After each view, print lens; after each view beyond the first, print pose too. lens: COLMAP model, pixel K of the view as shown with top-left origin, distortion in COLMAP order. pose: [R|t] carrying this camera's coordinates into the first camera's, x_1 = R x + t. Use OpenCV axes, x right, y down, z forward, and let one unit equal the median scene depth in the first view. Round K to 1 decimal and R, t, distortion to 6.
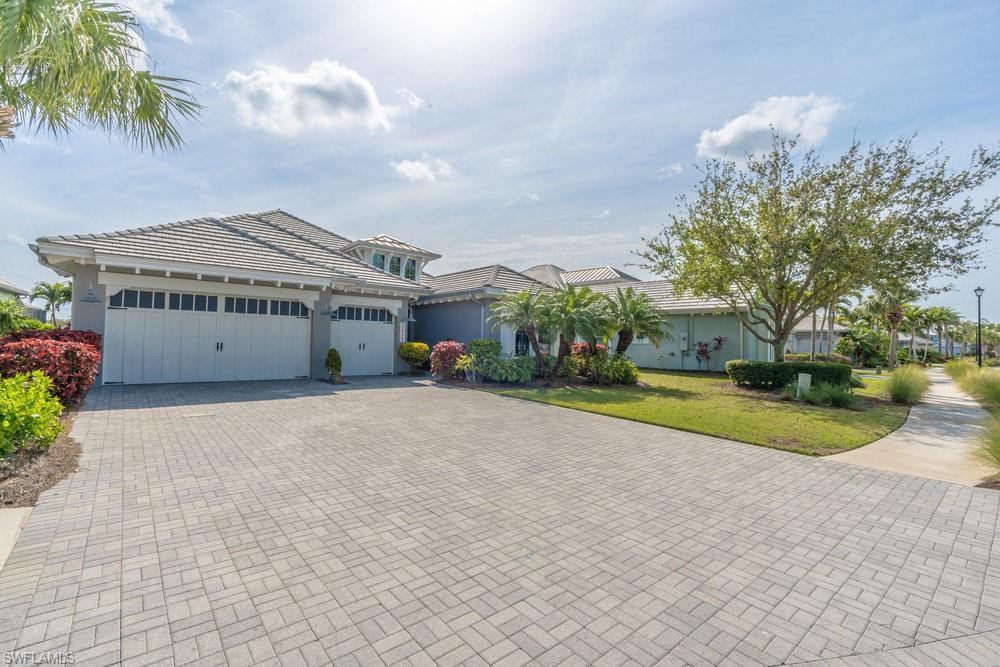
lens RADIAL K [[450.4, 0, 489.3], [0, 450.4, 319.9], [0, 0, 1]] dist [-0.007436, 0.000476]
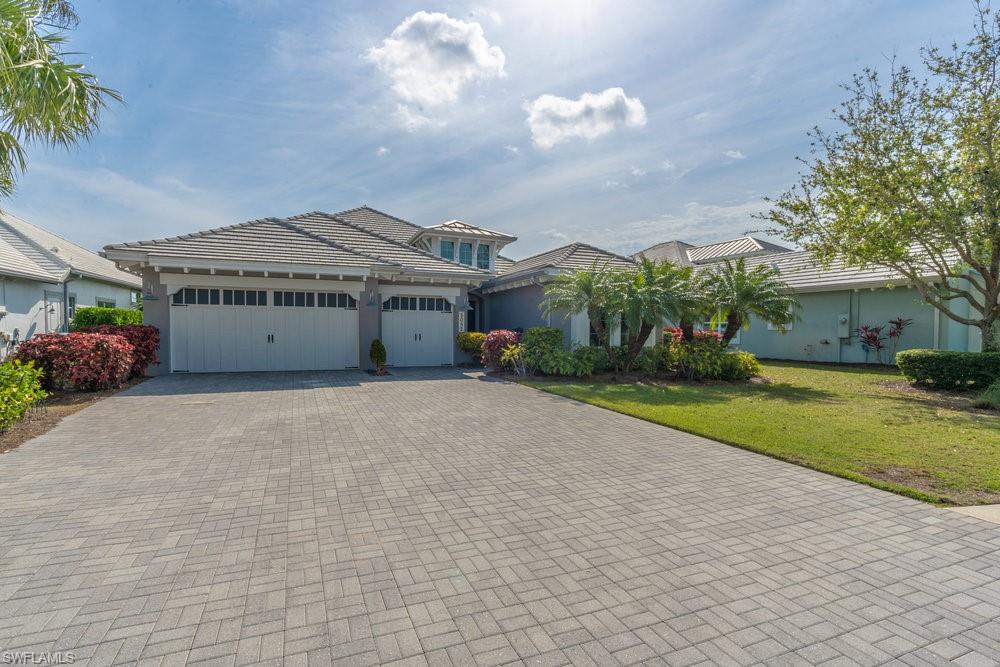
lens RADIAL K [[445.8, 0, 512.7], [0, 445.8, 337.7], [0, 0, 1]] dist [-0.003570, 0.000026]
pose [[0.945308, -0.012329, -0.325947, 0.233758], [0.031094, 0.998141, 0.052424, 0.016860], [0.324694, -0.059692, 0.943934, 0.158410]]
